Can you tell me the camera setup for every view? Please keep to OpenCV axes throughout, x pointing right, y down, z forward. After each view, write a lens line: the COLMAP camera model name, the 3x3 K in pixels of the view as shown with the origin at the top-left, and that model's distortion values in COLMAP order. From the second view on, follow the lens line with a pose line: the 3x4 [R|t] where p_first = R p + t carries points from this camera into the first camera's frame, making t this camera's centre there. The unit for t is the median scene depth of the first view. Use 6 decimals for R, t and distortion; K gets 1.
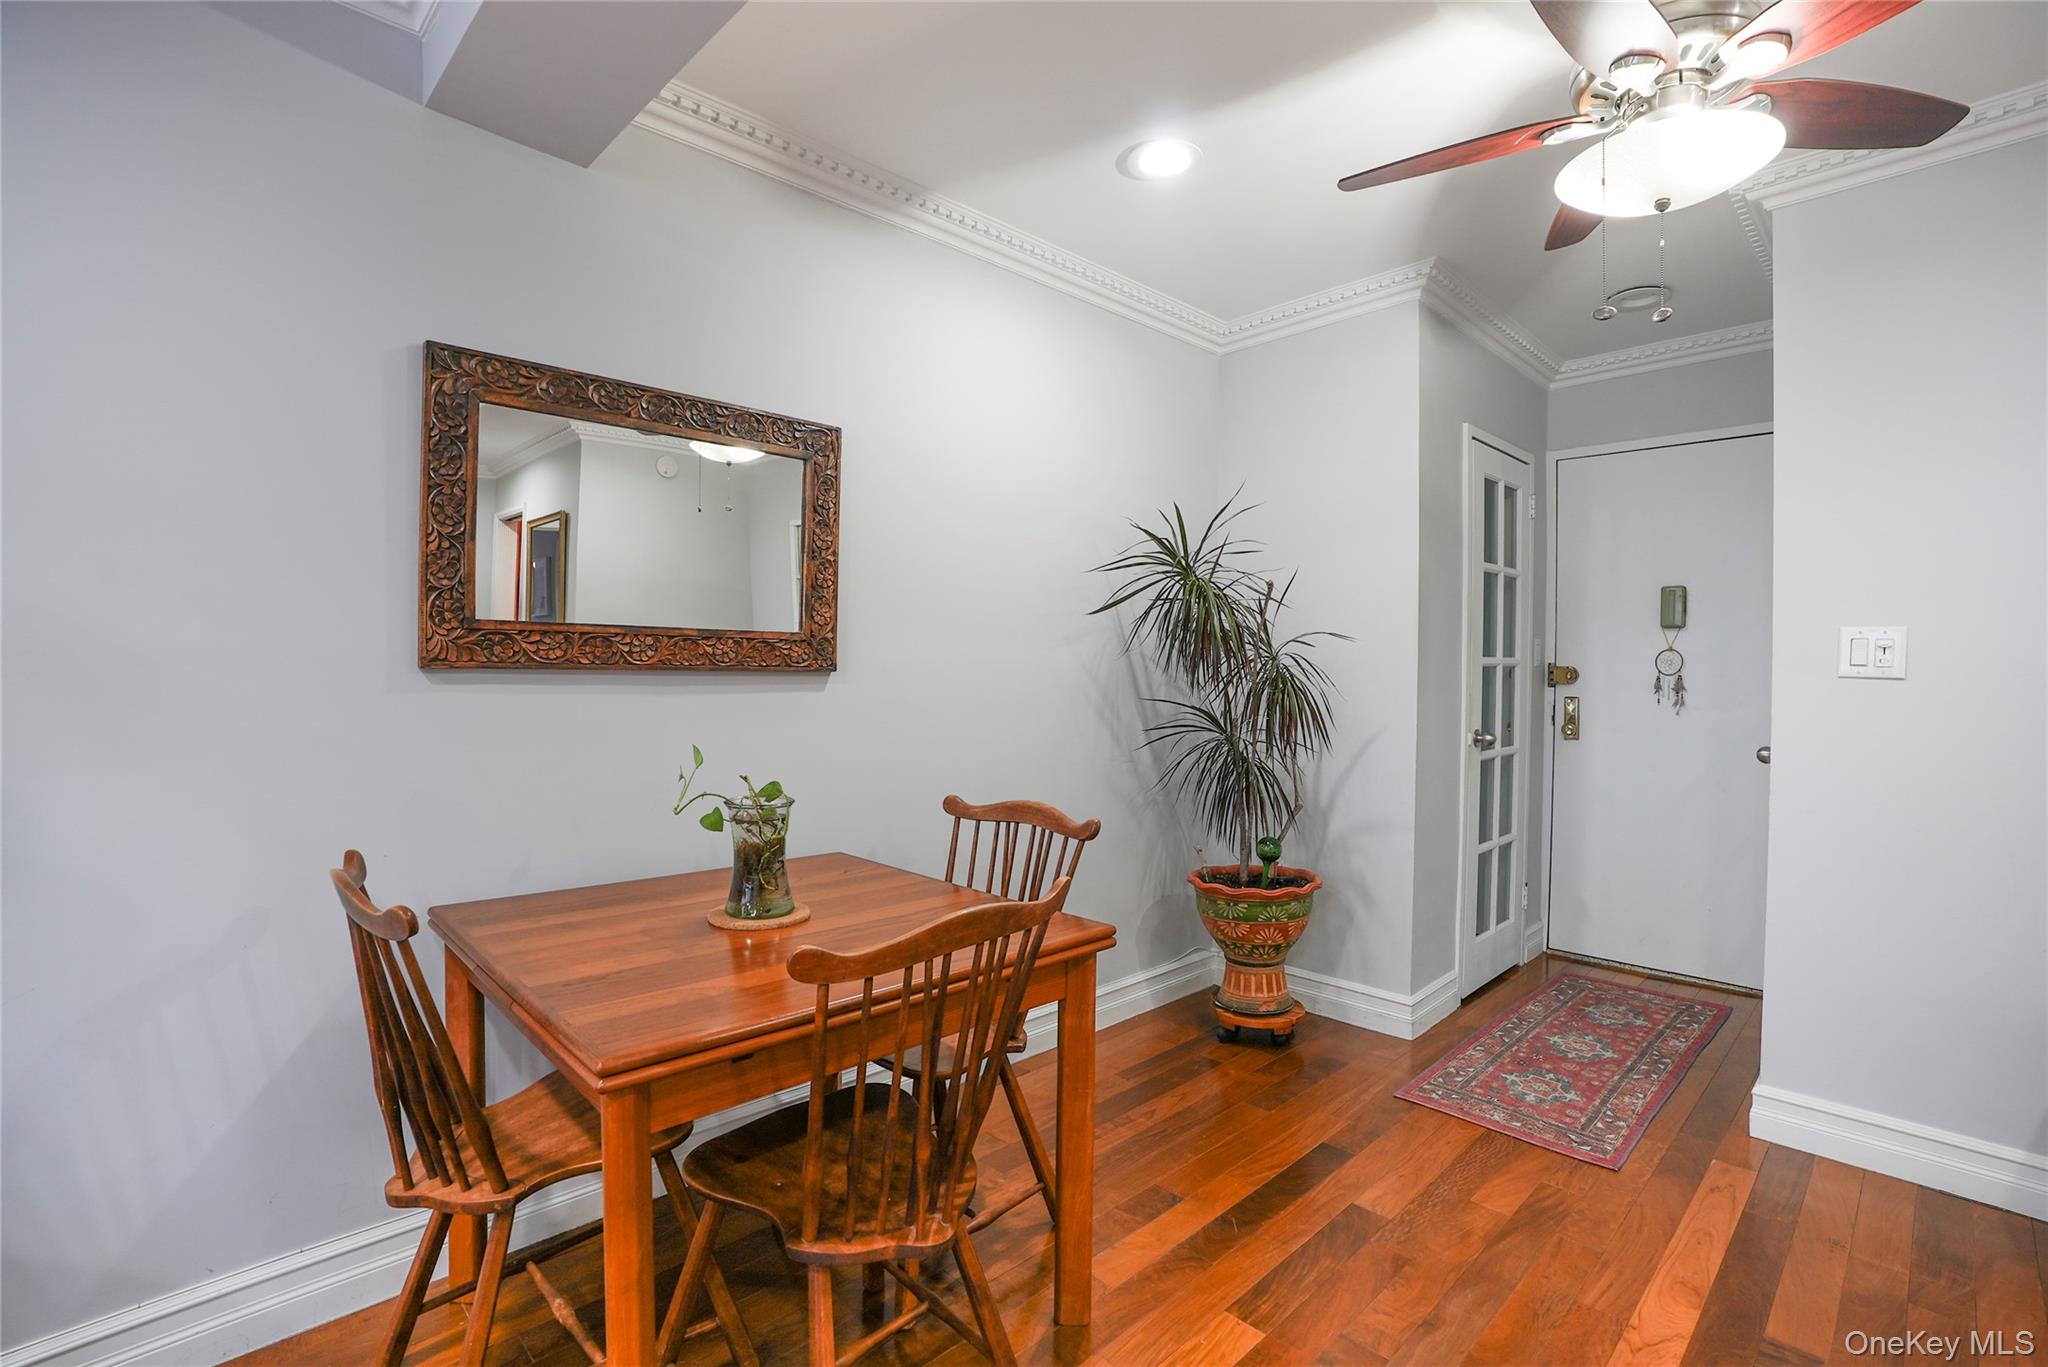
lens RADIAL K [[944.5, 0, 1037.5], [0, 944.5, 677.3], [0, 0, 1]] dist [-0.021934, 0.005374]
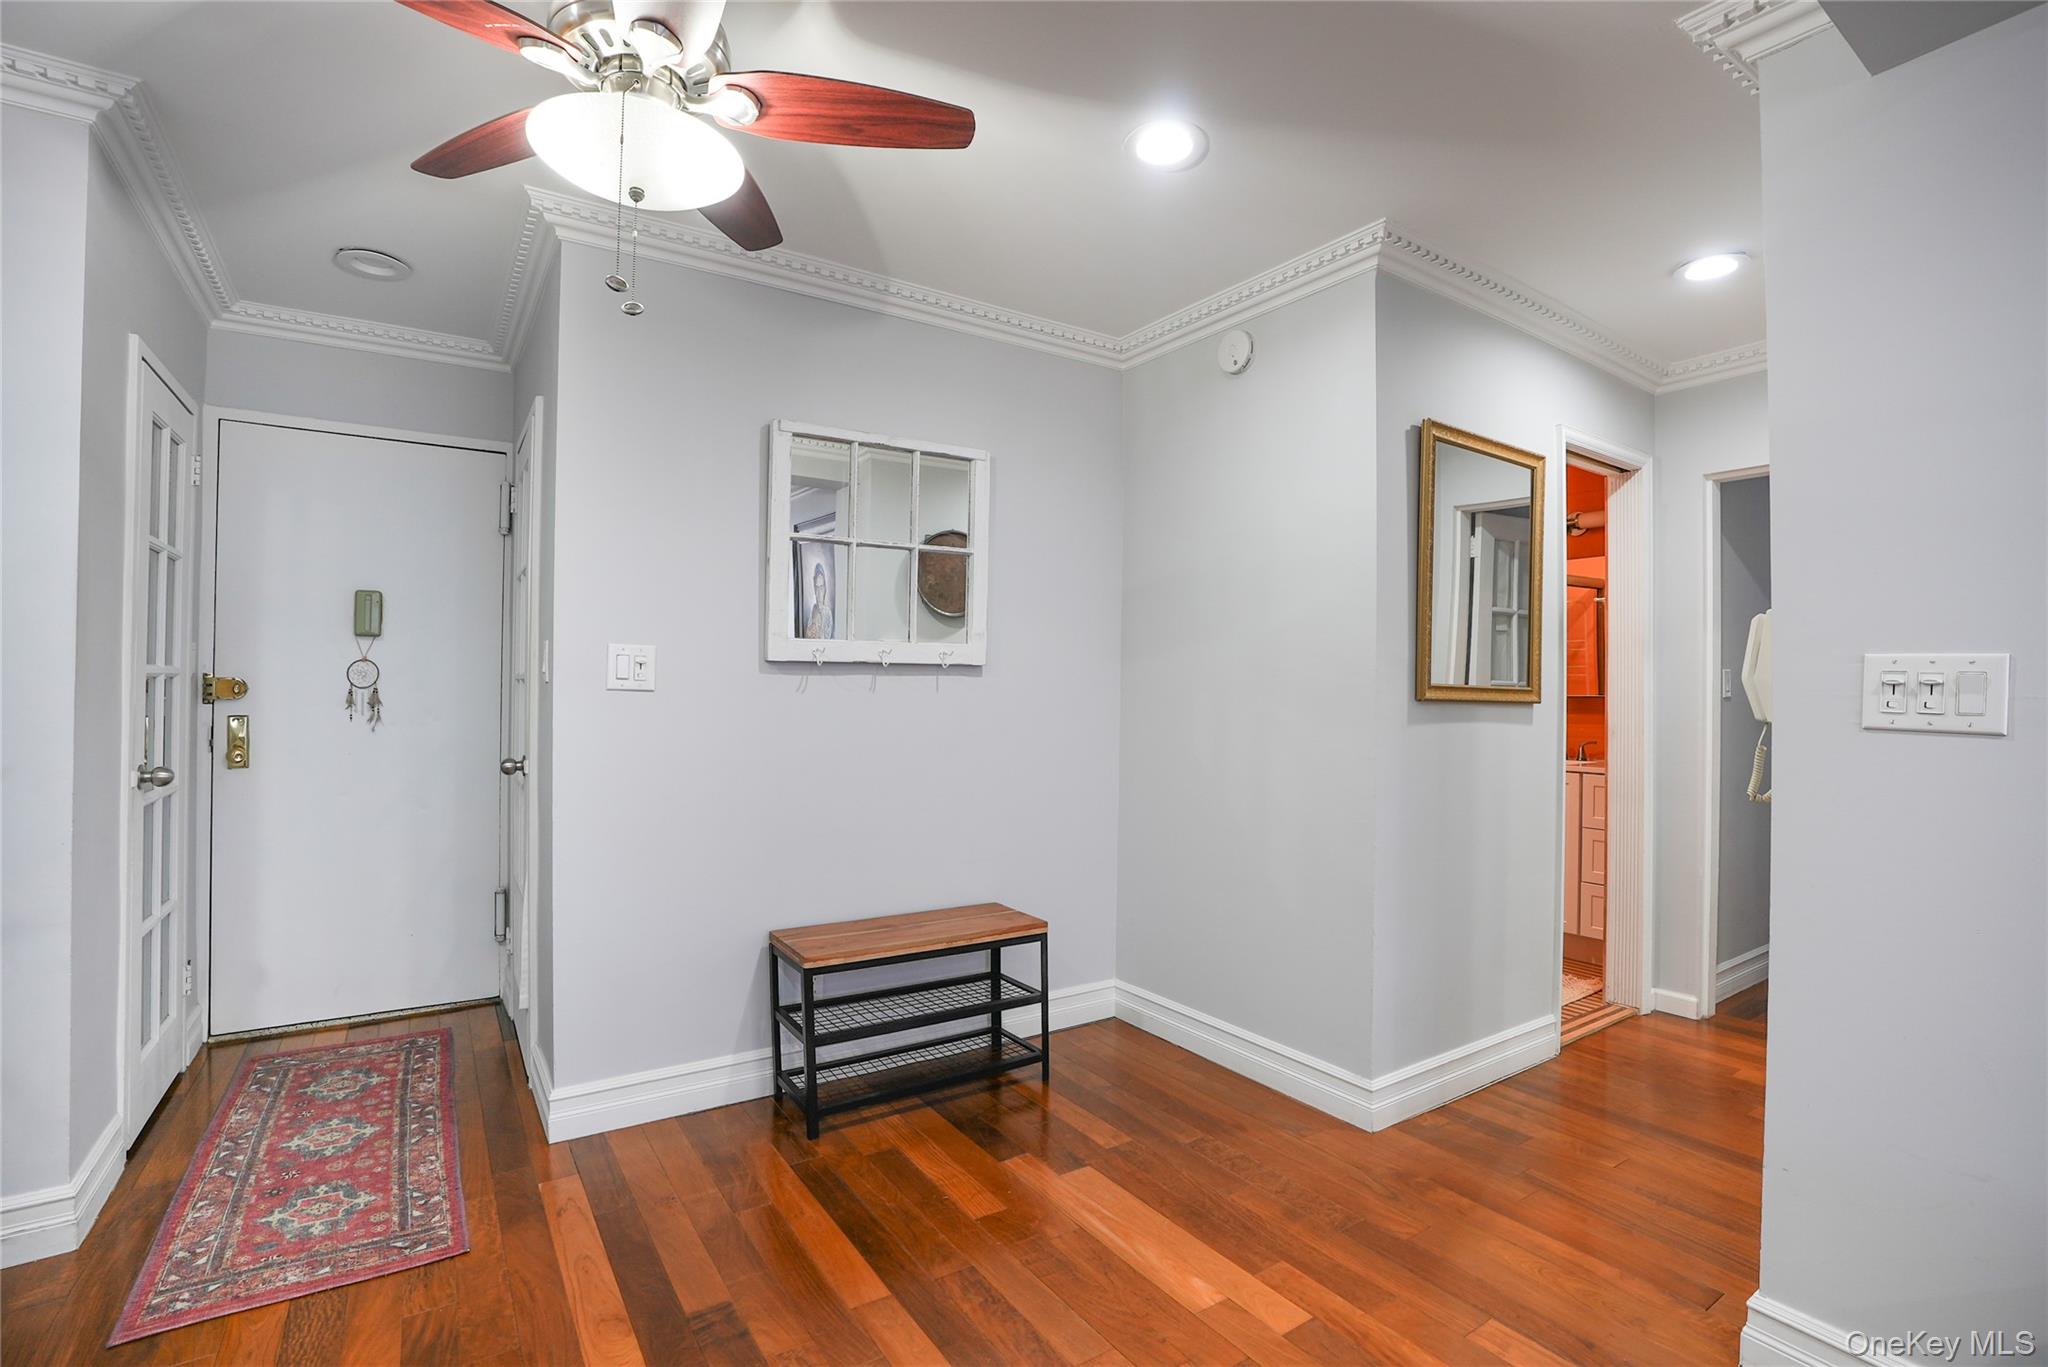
lens RADIAL K [[944.5, 0, 1023.9], [0, 944.5, 680.0], [0, 0, 1]] dist [-0.021934, 0.005374]
pose [[0.210233, 0.003278, 0.977646, -0.091285], [0.005622, 0.999974, -0.004562, -0.002664], [-0.977635, 0.006455, 0.210209, 0.207803]]
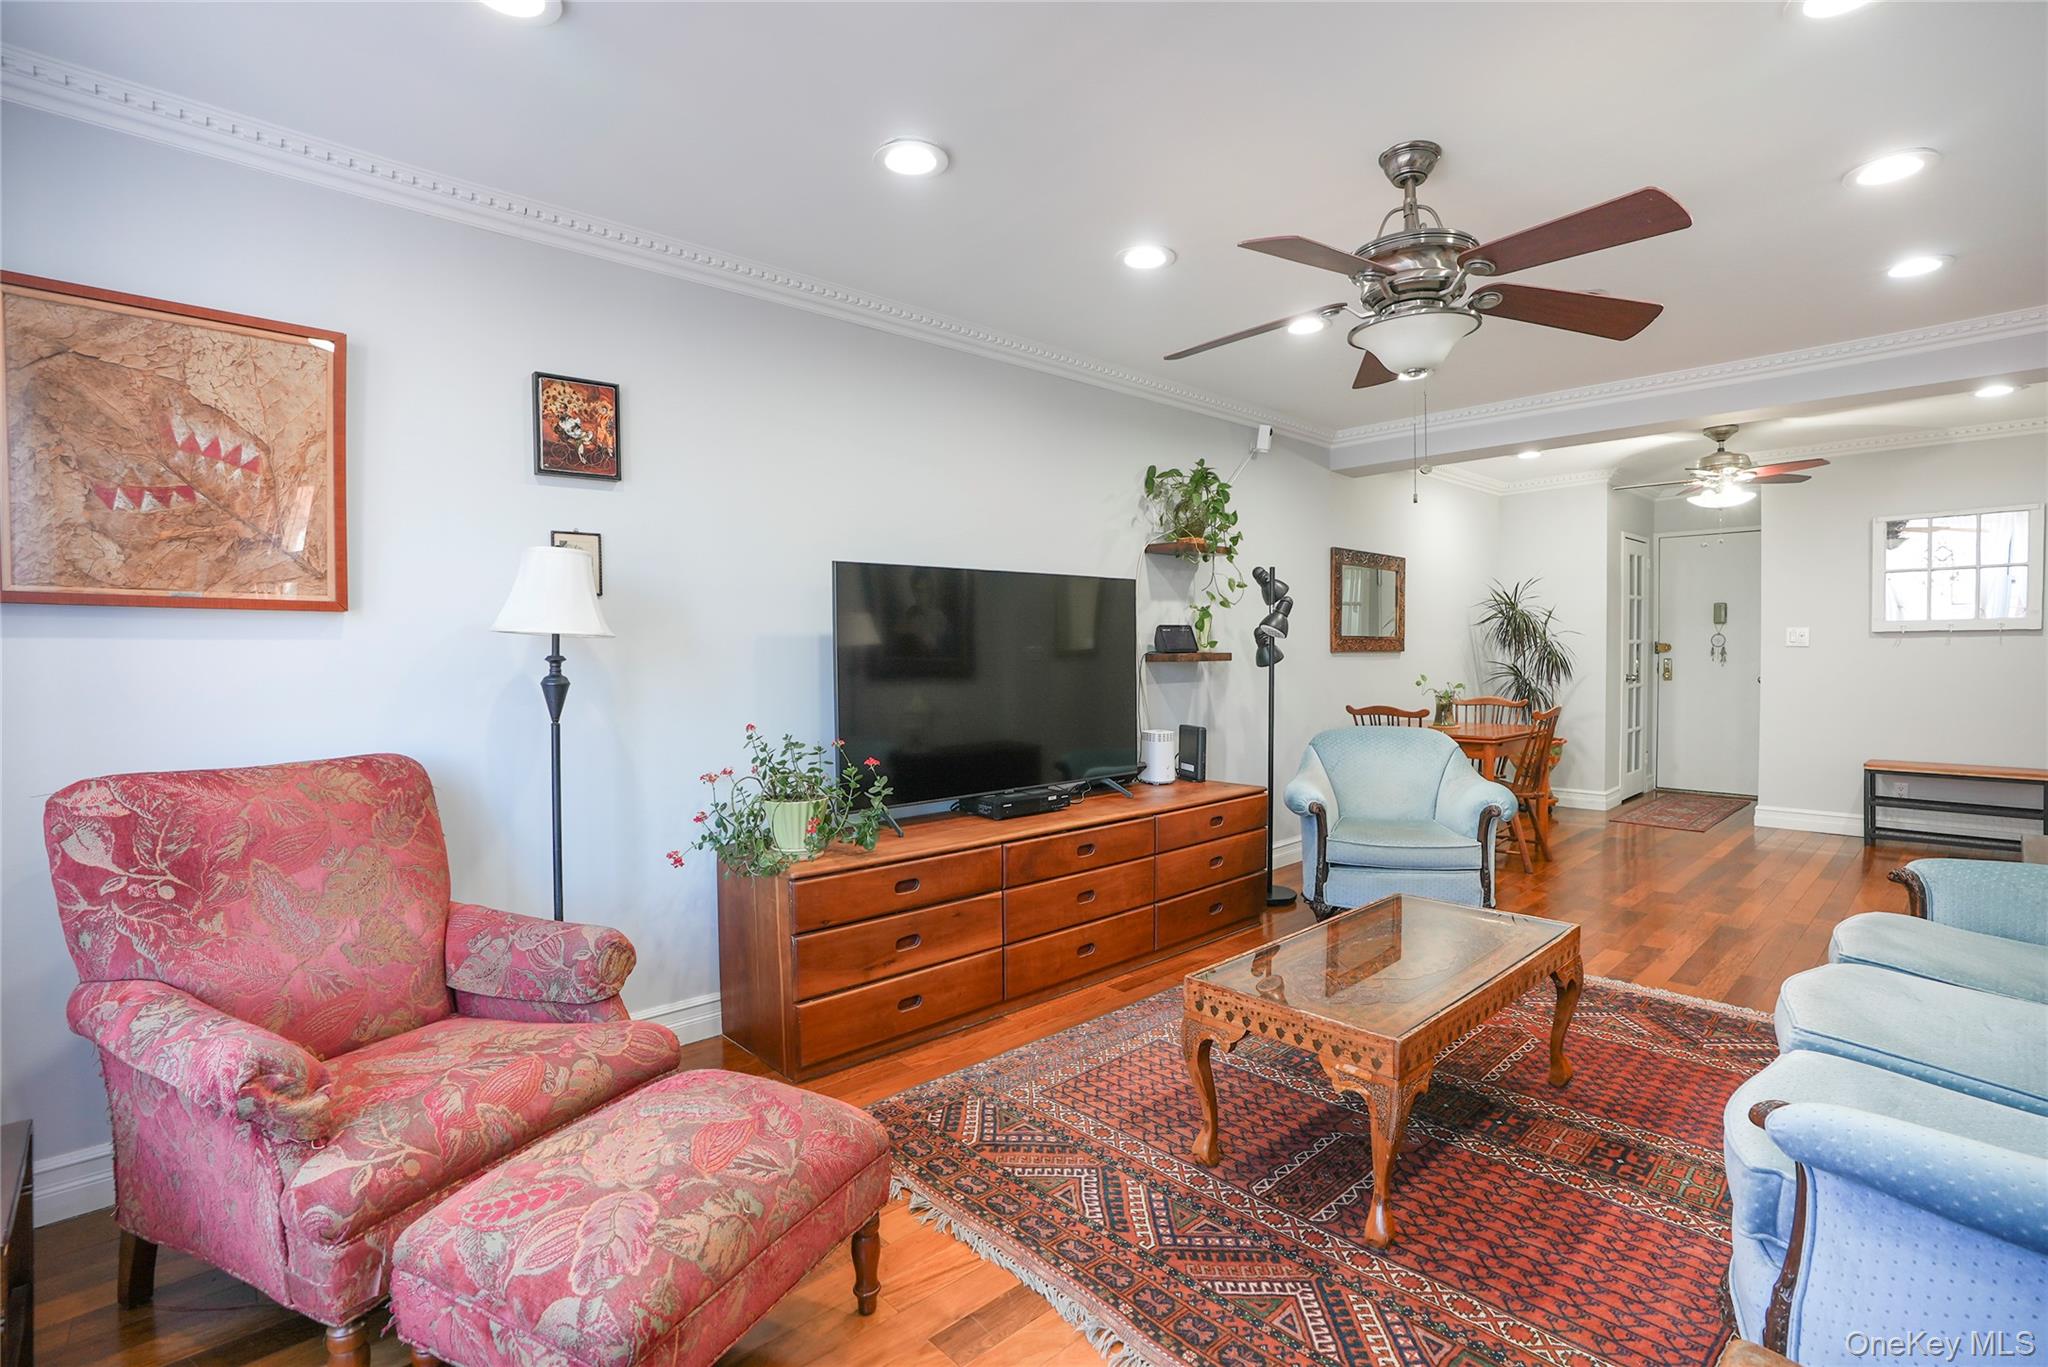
lens RADIAL K [[944.5, 0, 1049.6], [0, 944.5, 673.0], [0, 0, 1]] dist [-0.021934, 0.005374]
pose [[0.999817, -0.015264, -0.011566, -0.867522], [0.015433, 0.999773, 0.014665, 0.002995], [0.011340, -0.014841, 0.999826, -1.205406]]
